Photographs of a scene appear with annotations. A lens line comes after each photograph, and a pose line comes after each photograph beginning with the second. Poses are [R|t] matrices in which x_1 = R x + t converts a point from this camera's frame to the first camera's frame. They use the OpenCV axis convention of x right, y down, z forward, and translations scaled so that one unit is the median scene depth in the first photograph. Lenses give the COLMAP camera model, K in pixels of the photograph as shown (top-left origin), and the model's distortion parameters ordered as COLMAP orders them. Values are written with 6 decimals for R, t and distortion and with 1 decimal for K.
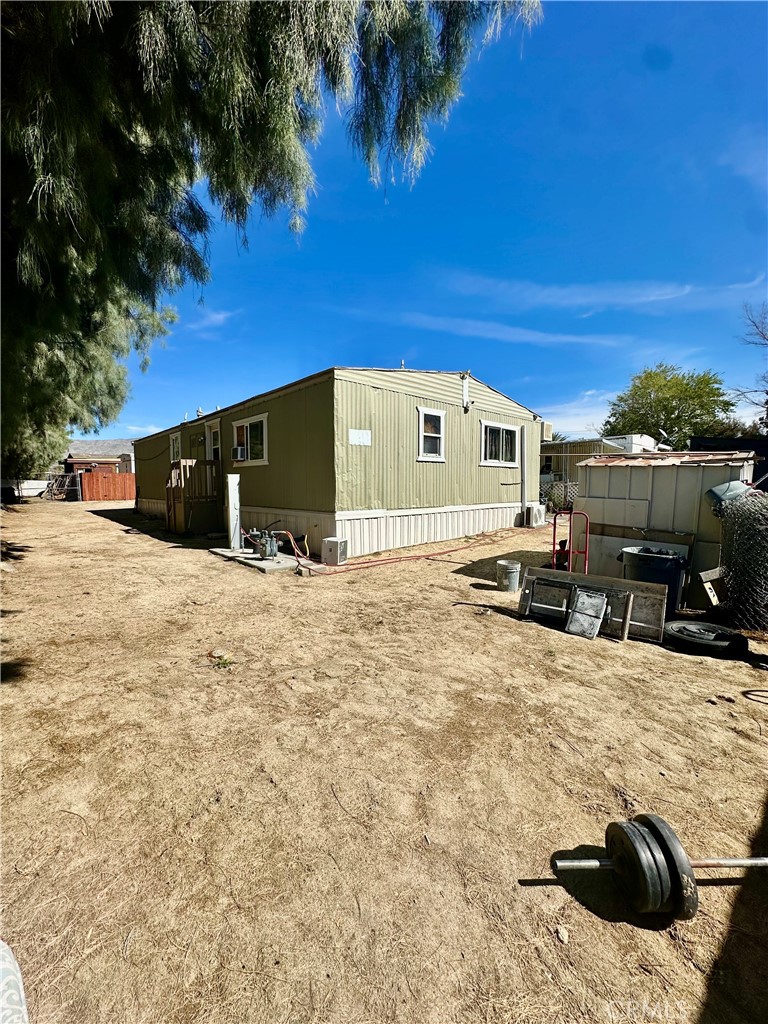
lens RADIAL K [[408.9, 0, 386.3], [0, 408.9, 513.0], [0, 0, 1]] dist [-0.003557, 0.000292]
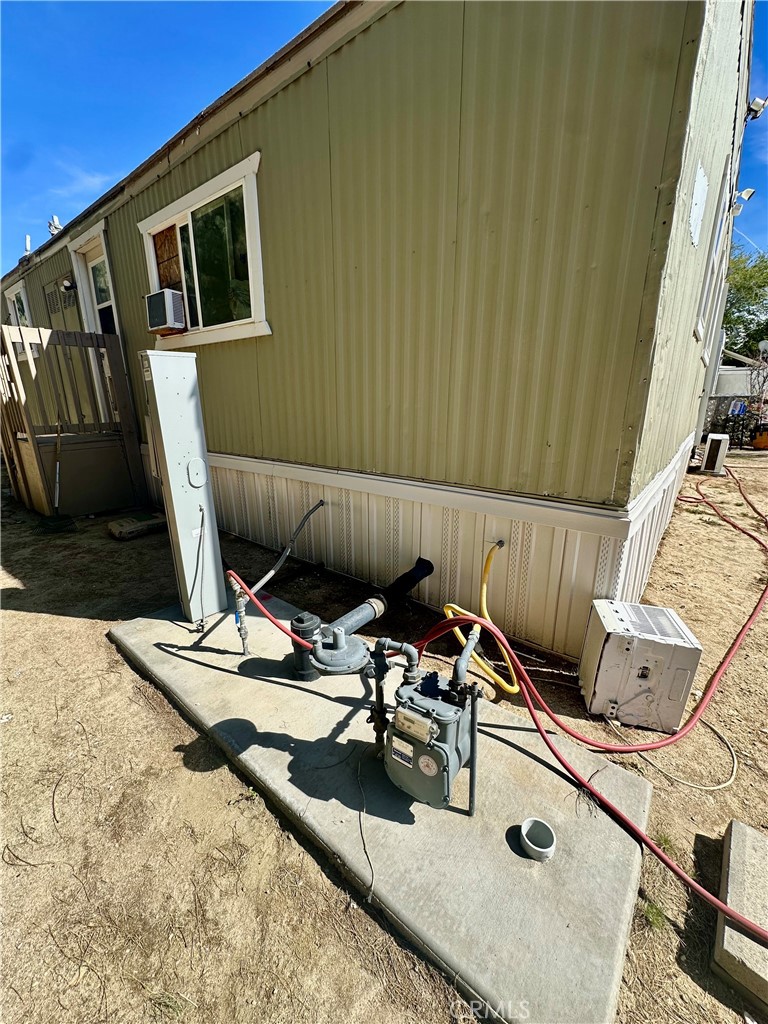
lens RADIAL K [[408.9, 0, 386.3], [0, 408.9, 513.0], [0, 0, 1]] dist [-0.003557, 0.000292]
pose [[0.988047, -0.041508, 0.148461, -0.231590], [0.010115, 0.978448, 0.206244, -0.039254], [-0.153822, -0.202277, 0.967173, 0.582821]]
